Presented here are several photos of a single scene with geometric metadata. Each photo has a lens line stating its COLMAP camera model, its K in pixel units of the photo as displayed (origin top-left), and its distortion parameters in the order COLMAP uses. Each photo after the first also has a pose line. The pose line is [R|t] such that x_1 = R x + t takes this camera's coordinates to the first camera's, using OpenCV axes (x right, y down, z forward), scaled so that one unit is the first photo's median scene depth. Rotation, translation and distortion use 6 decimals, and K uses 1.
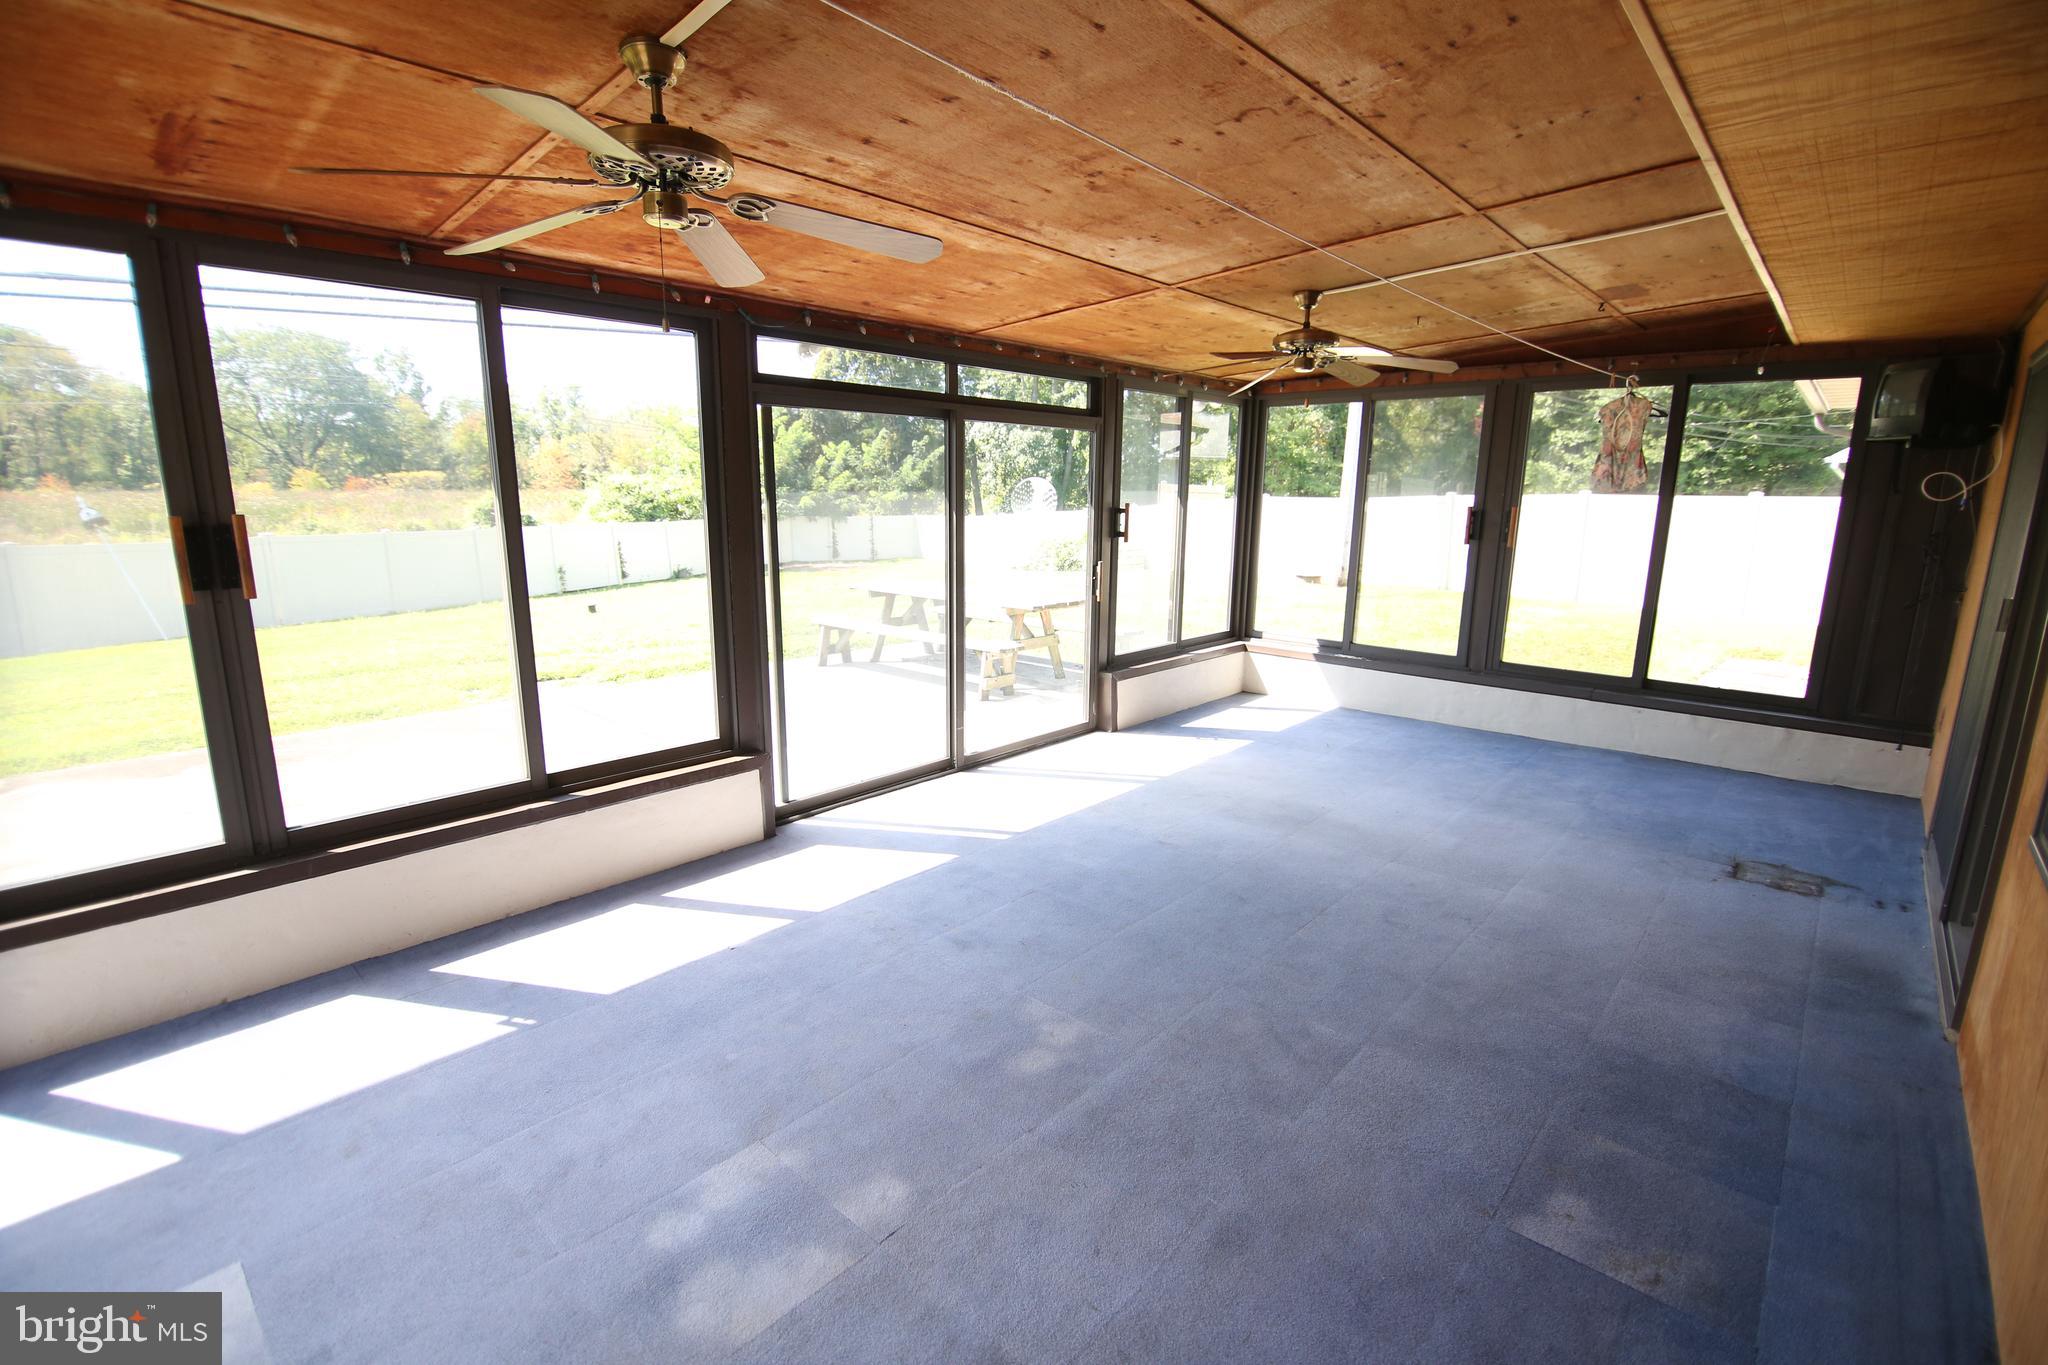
lens RADIAL K [[914.2, 0, 1016.8], [0, 914.2, 677.9], [0, 0, 1]] dist [-0.001889, -0.010735]
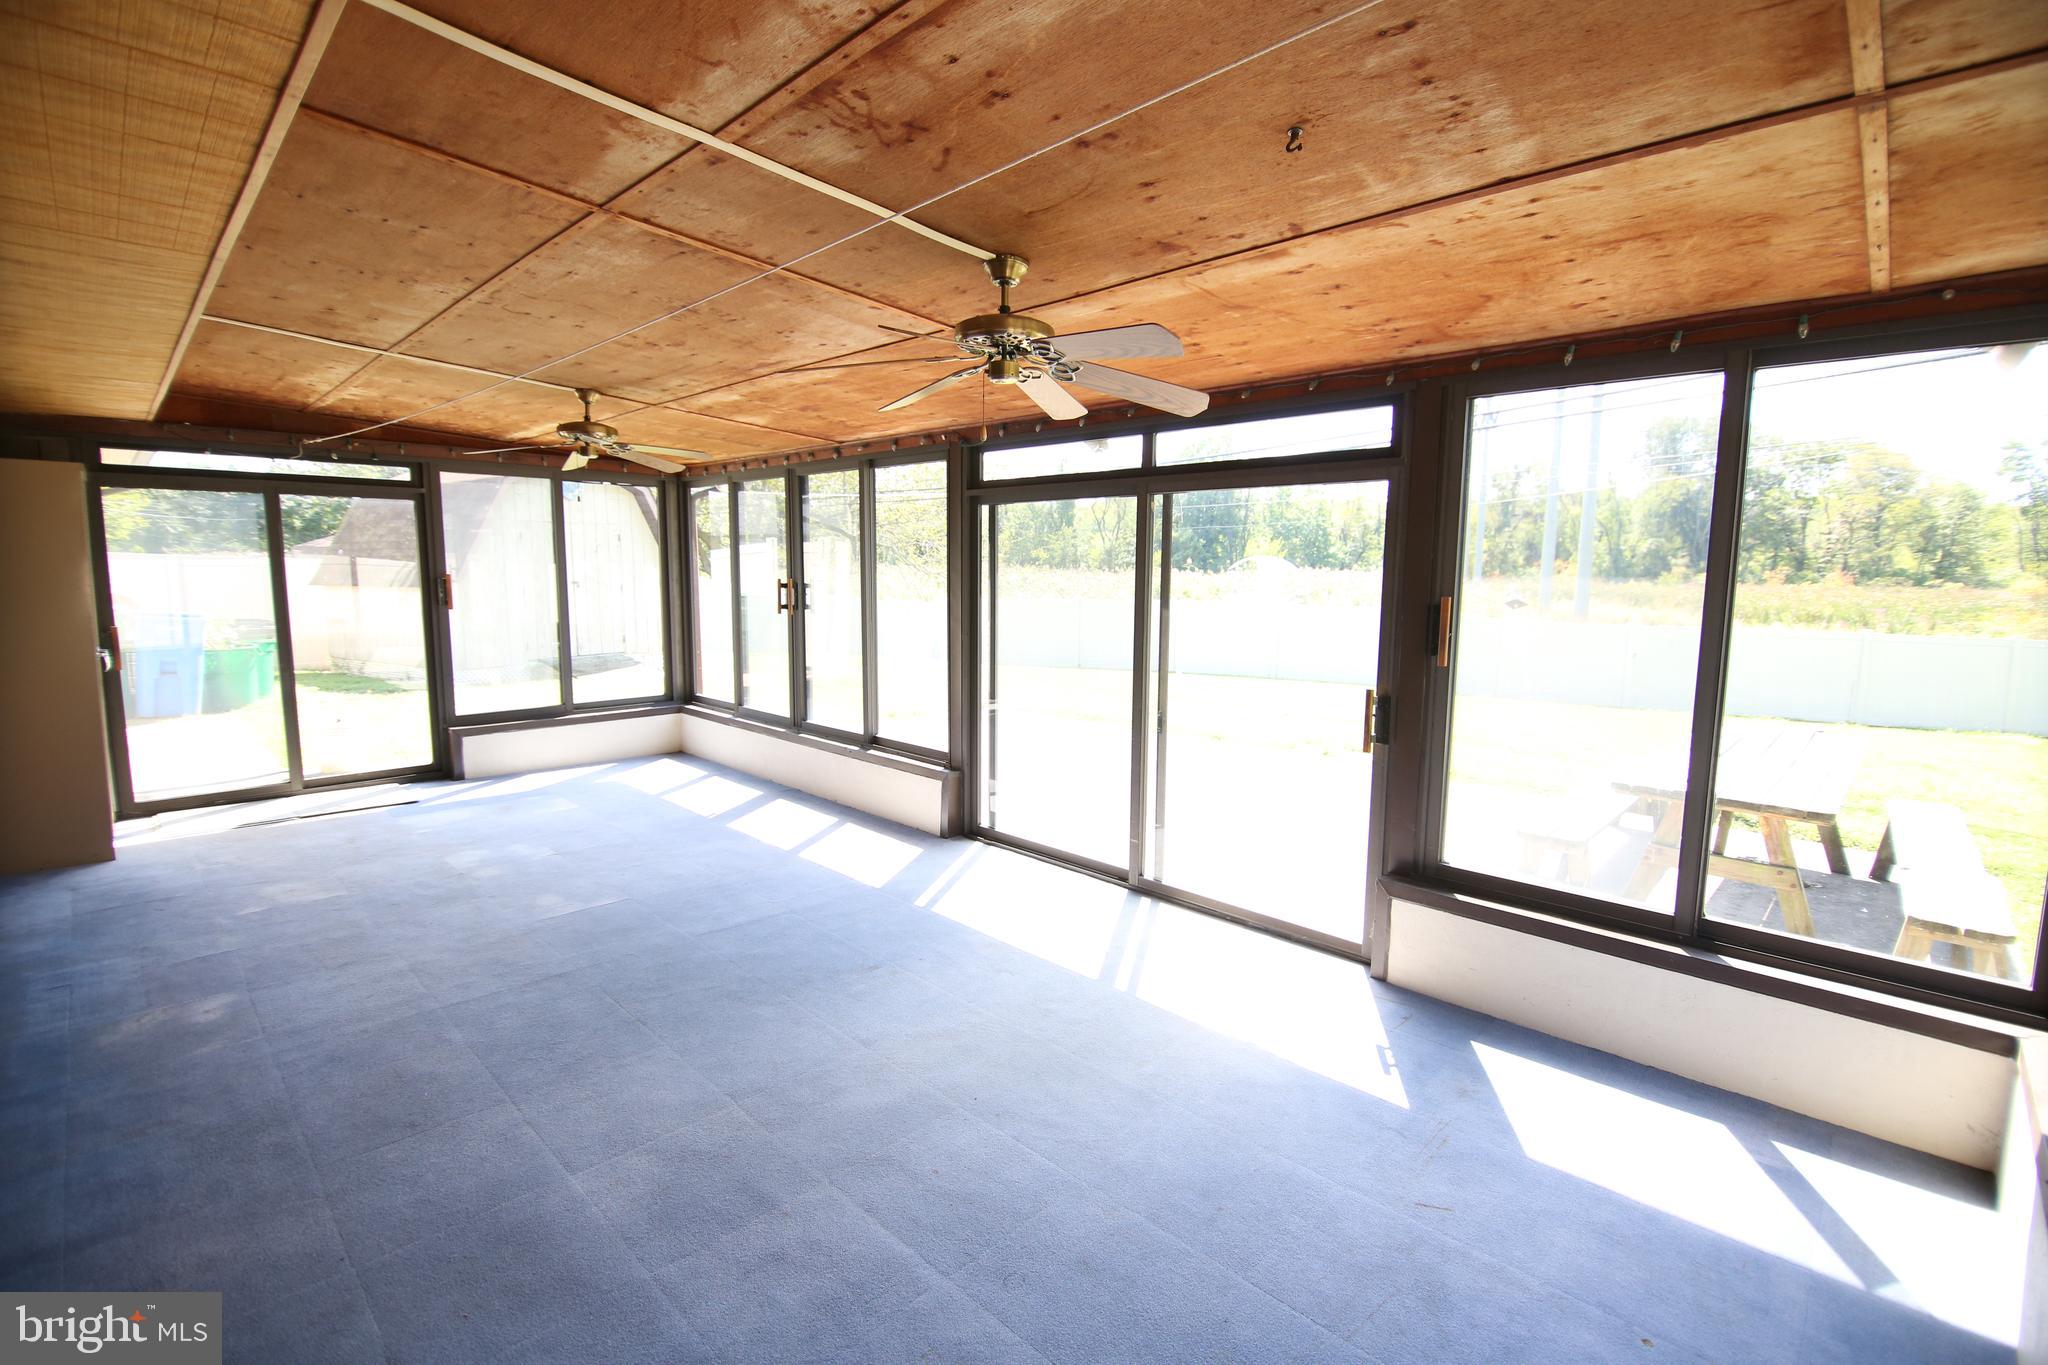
lens RADIAL K [[914.2, 0, 1017.7], [0, 914.2, 677.4], [0, 0, 1]] dist [-0.001889, -0.010735]
pose [[-0.025717, 0.105231, -0.994115, 0.860502], [-0.217827, 0.969959, 0.108309, -0.181459], [0.975648, 0.219331, -0.002022, 0.934581]]
